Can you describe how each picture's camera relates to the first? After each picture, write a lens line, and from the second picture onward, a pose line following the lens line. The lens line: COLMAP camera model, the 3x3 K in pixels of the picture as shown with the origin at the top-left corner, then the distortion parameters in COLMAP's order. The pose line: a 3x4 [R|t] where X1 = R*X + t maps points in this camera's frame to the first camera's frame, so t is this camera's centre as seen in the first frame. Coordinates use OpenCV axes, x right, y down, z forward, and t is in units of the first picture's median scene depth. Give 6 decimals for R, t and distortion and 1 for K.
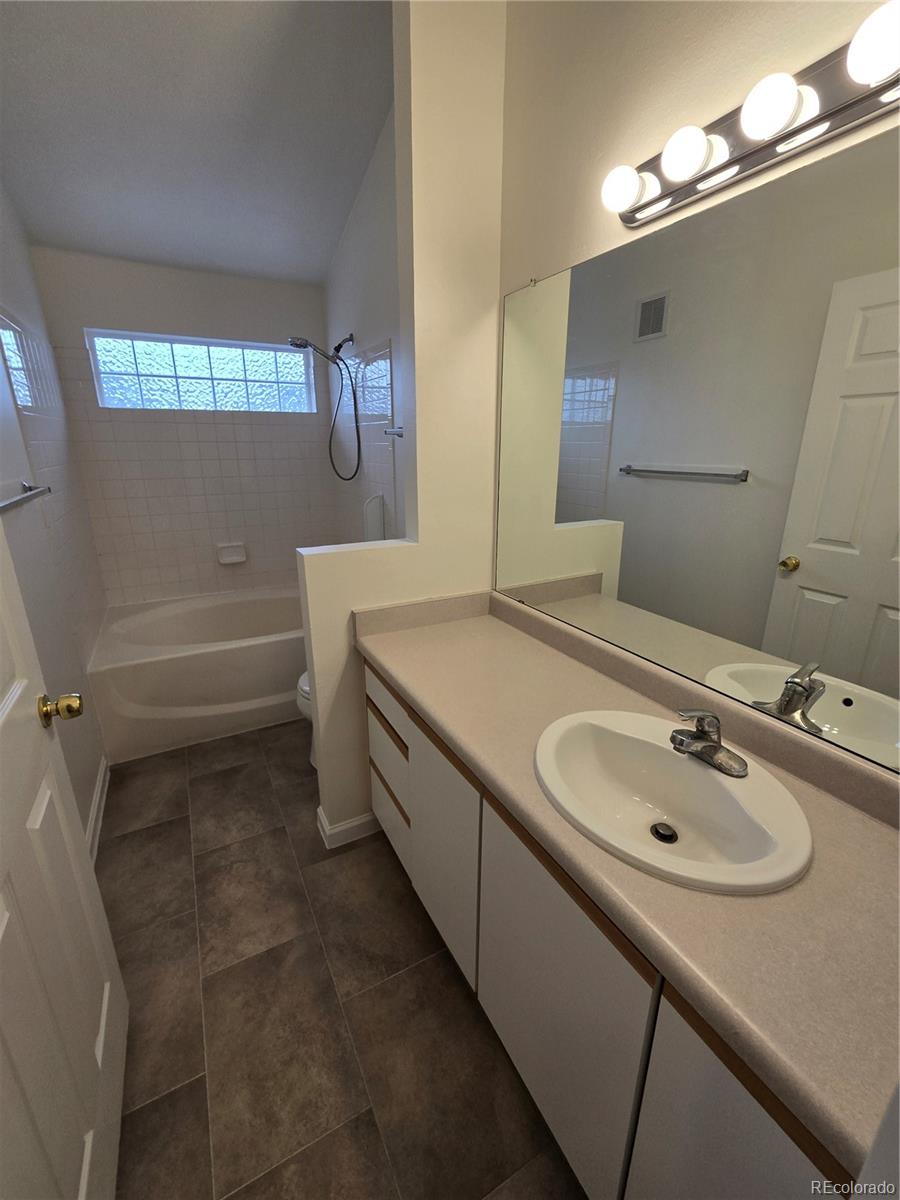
lens RADIAL K [[495.9, 0, 441.2], [0, 495.9, 590.3], [0, 0, 1]] dist [-0.001570, 0.000866]
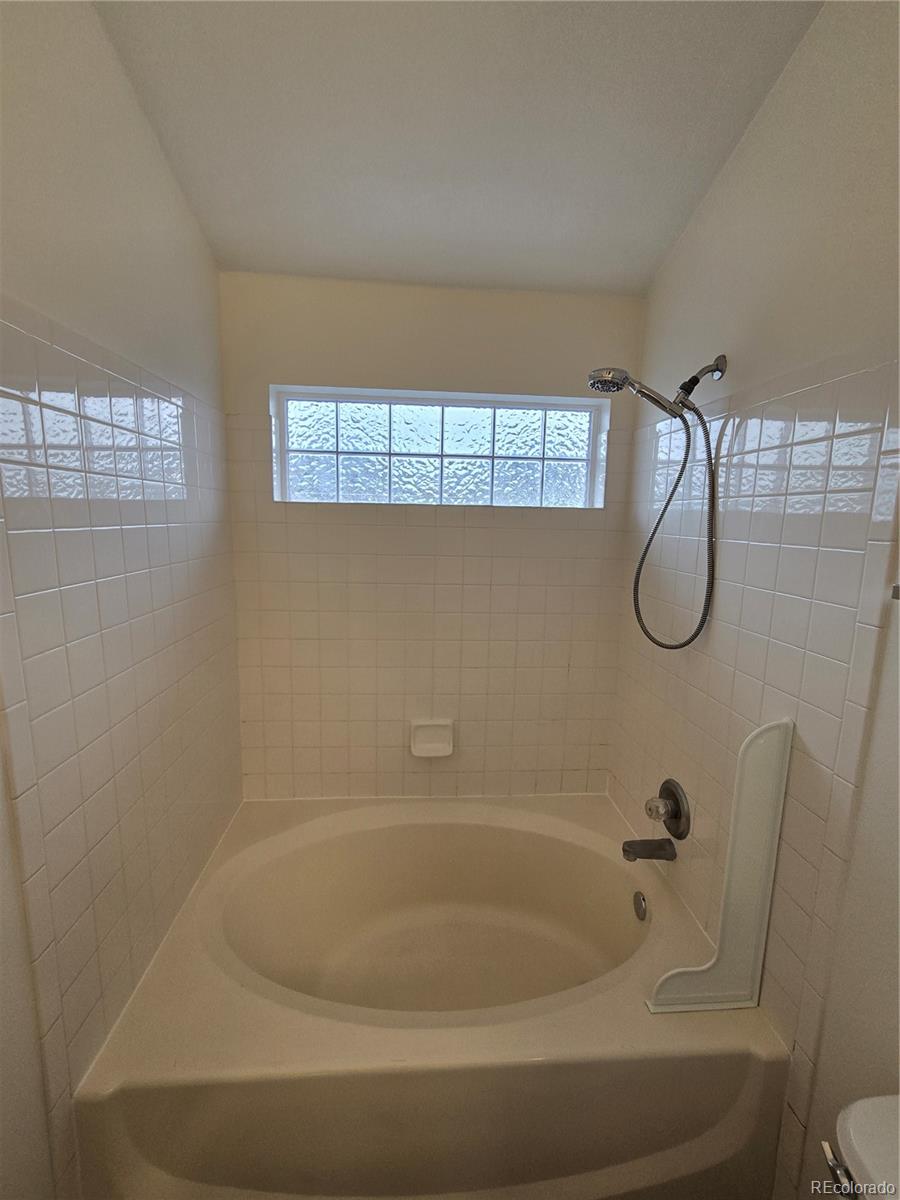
lens RADIAL K [[495.9, 0, 451.8], [0, 495.9, 596.2], [0, 0, 1]] dist [-0.001570, 0.000866]
pose [[0.910961, 0.090089, -0.402536, -0.183331], [-0.139344, 0.985701, -0.094741, -0.194686], [0.388245, 0.142396, 0.910488, 0.460823]]
